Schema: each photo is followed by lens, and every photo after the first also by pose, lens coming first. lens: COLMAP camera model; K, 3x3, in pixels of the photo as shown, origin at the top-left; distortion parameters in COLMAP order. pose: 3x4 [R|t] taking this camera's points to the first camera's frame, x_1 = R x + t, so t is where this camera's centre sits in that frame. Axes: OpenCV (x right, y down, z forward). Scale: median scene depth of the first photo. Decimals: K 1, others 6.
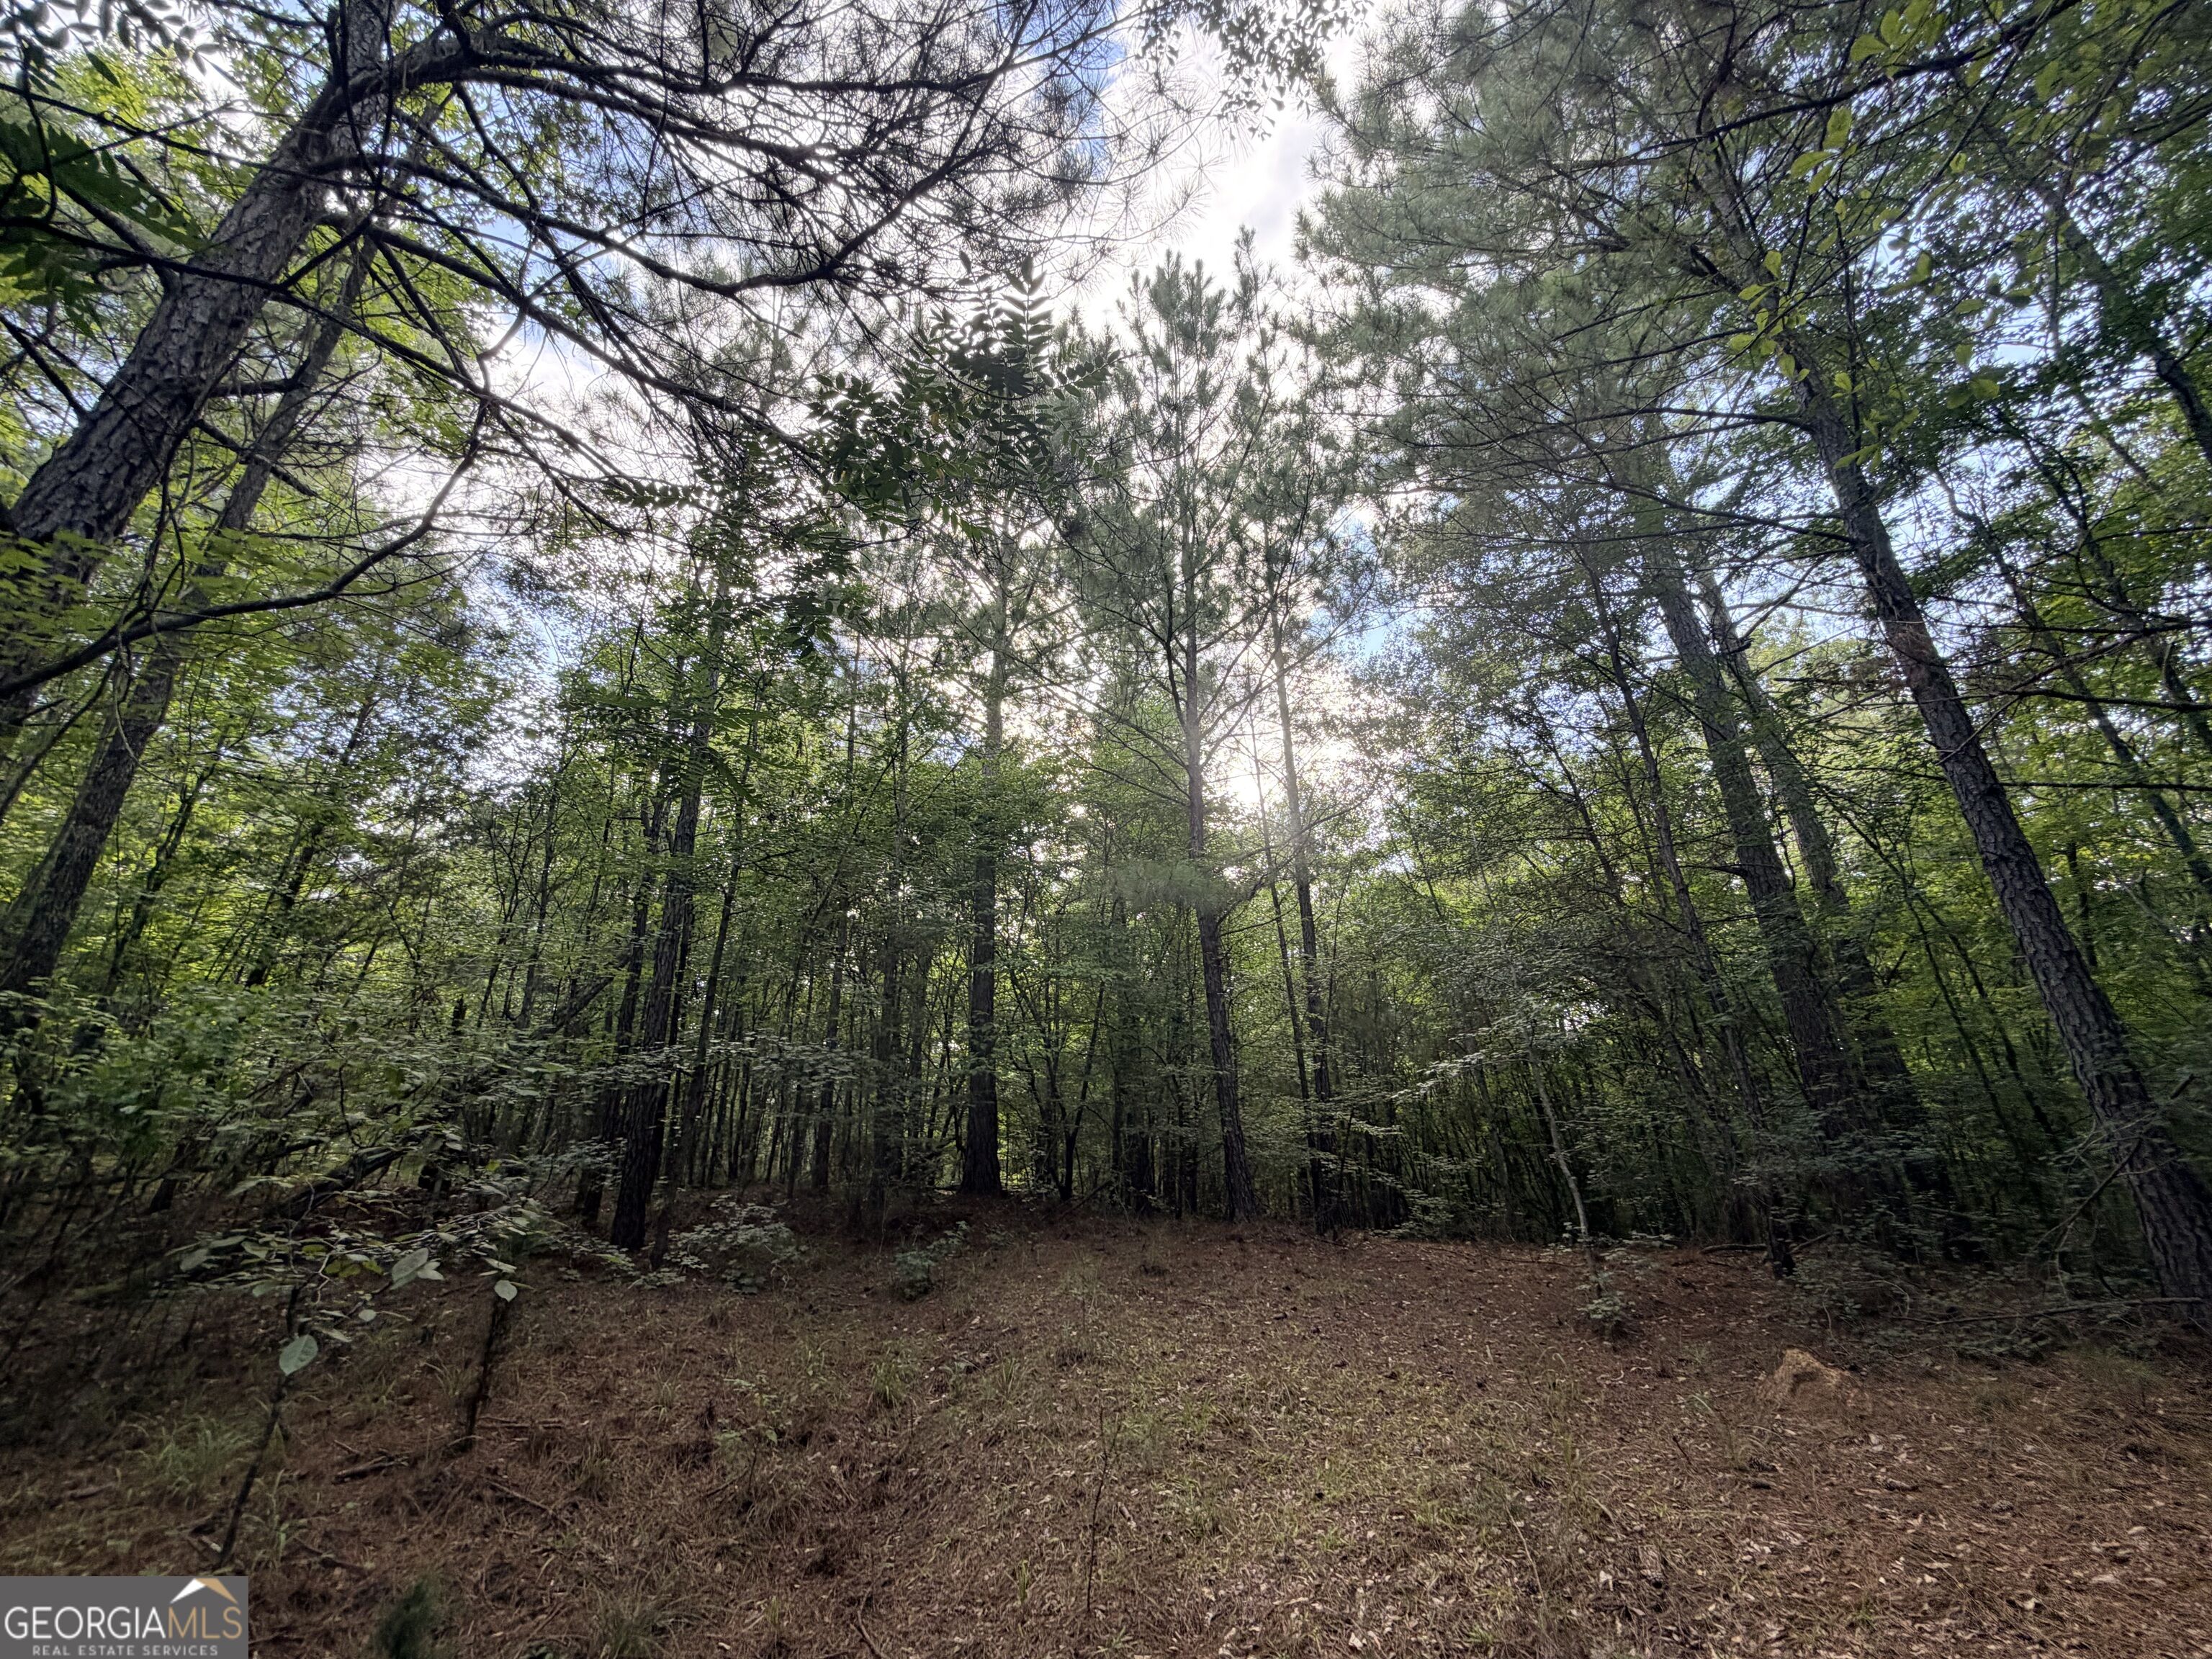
lens RADIAL K [[876.6, 0, 1095.8], [0, 876.6, 822.1], [0, 0, 1]] dist [-0.000259, -0.000128]
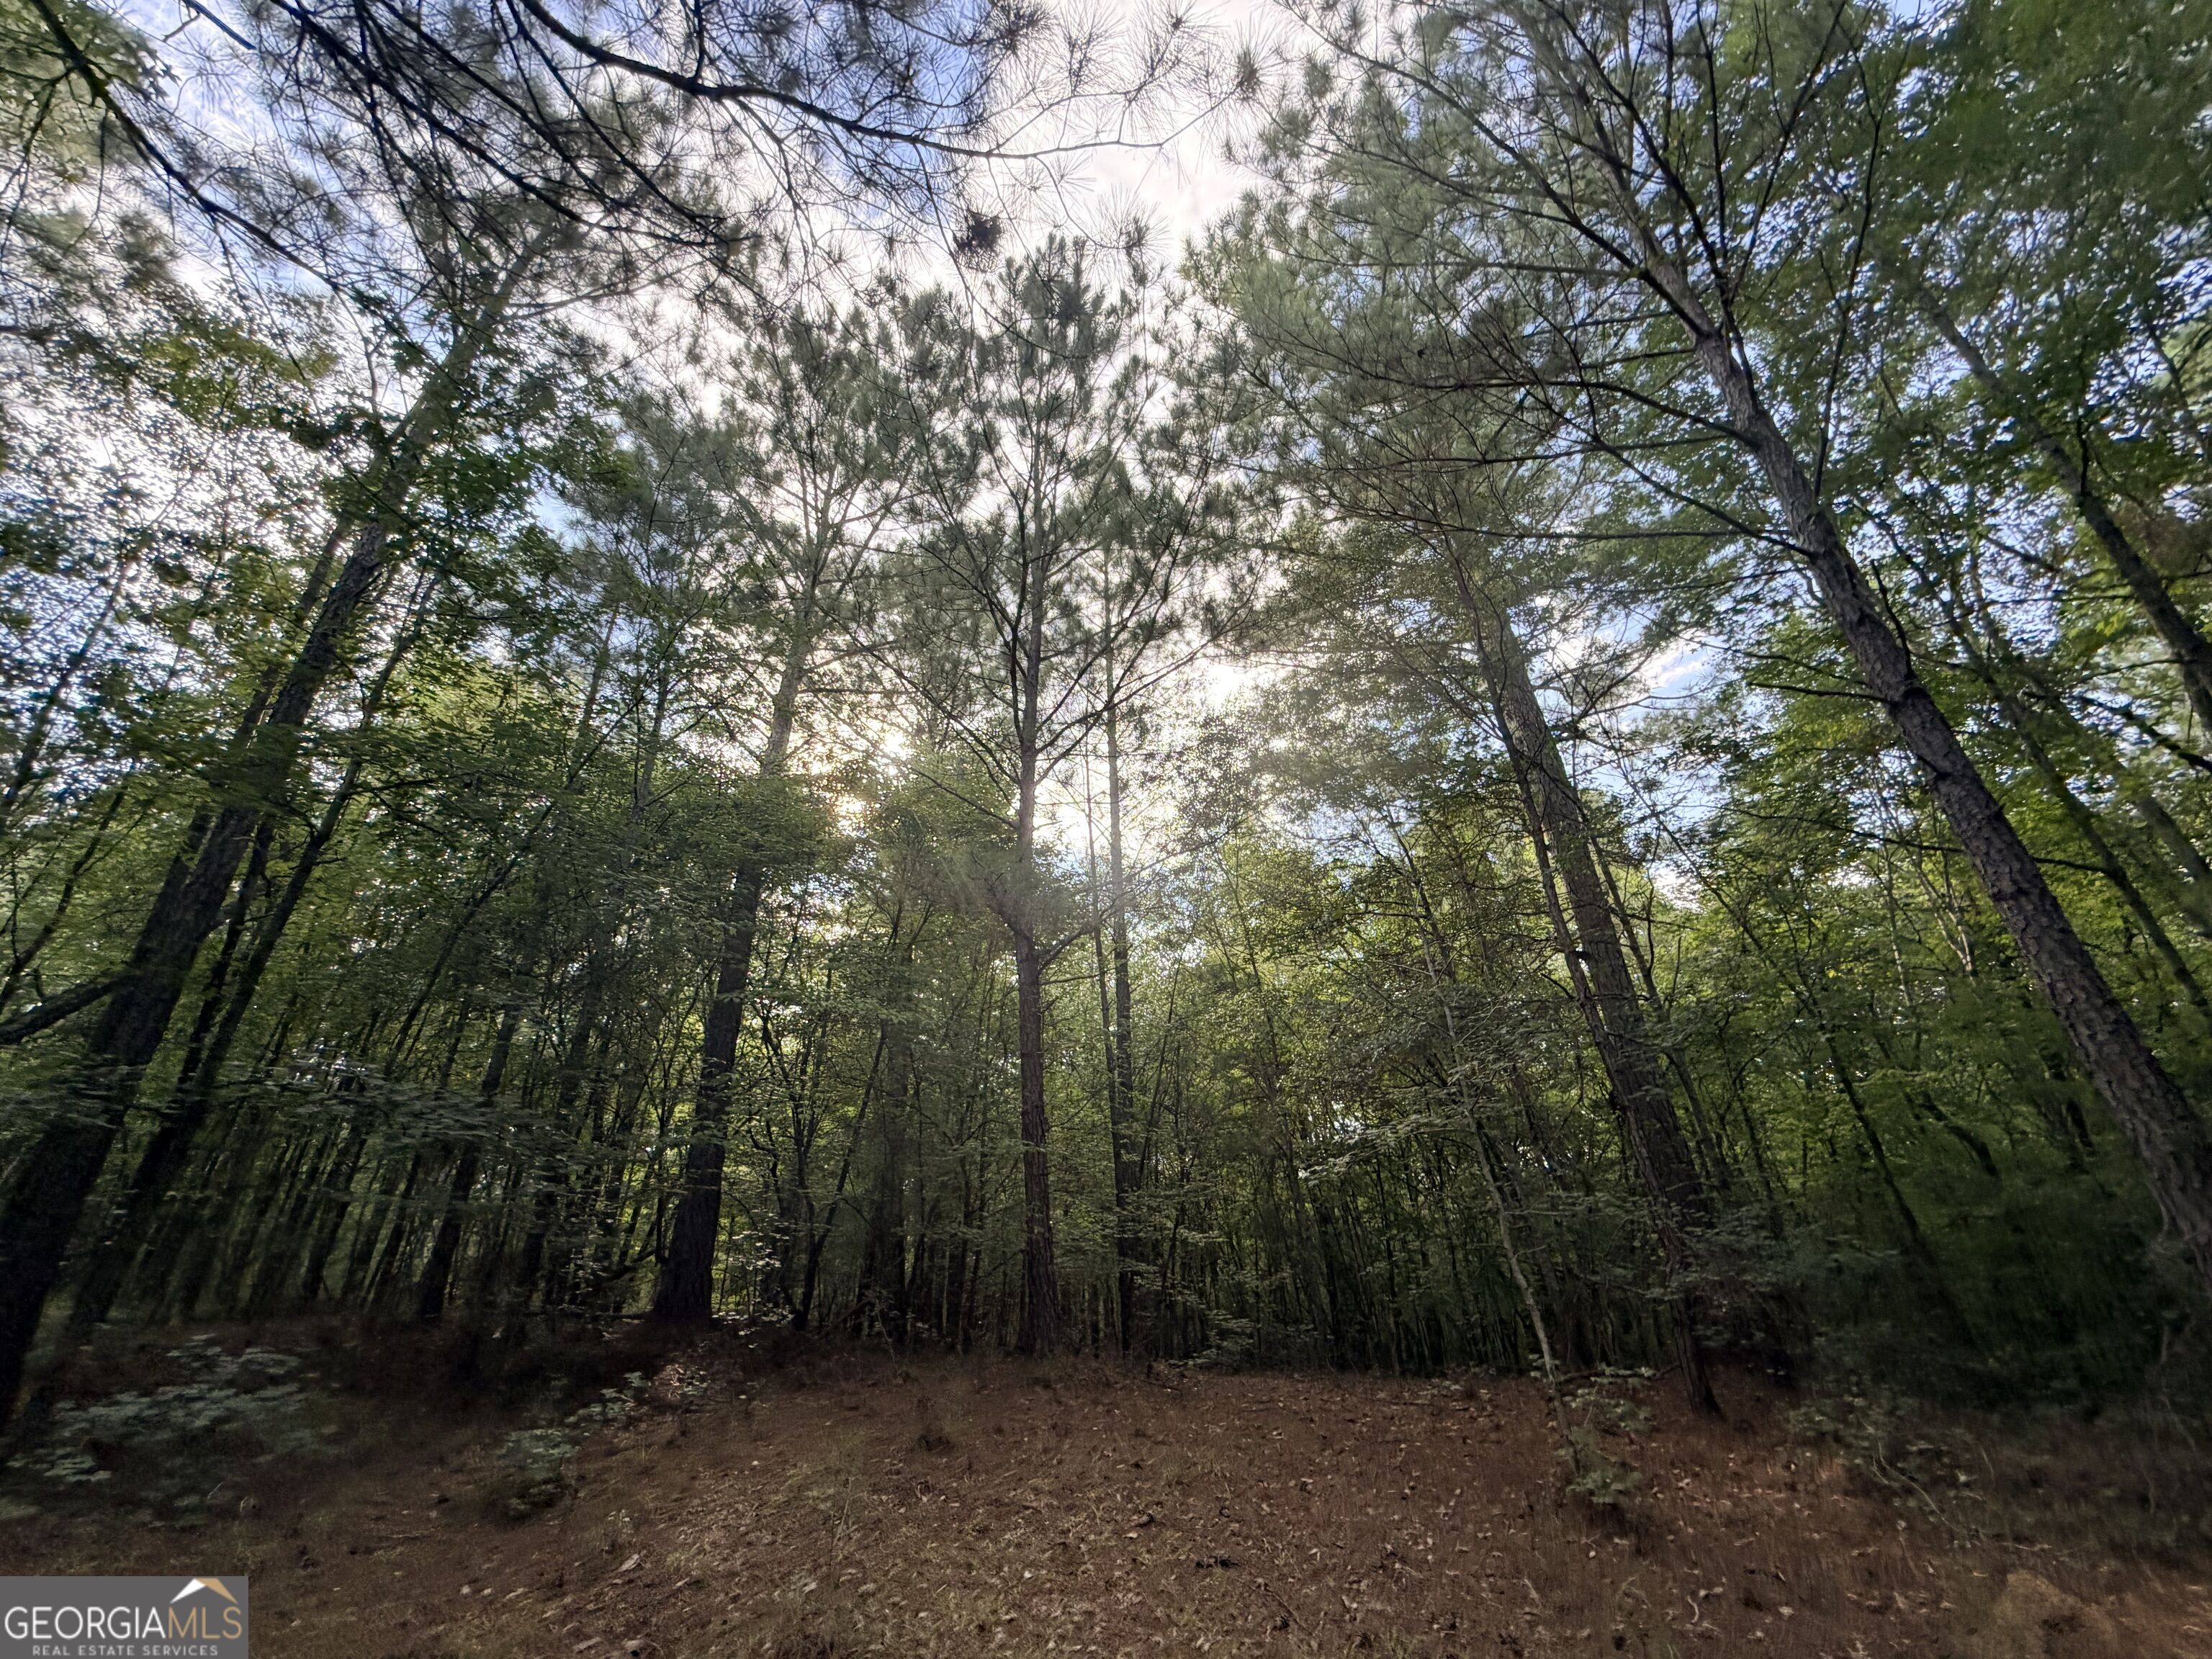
lens RADIAL K [[876.6, 0, 1095.8], [0, 876.6, 822.1], [0, 0, 1]] dist [-0.000259, -0.000128]
pose [[0.964728, 0.118092, 0.235275, -0.018908], [-0.091022, 0.988248, -0.122803, 0.073040], [-0.247013, 0.097056, 0.964139, 0.177963]]
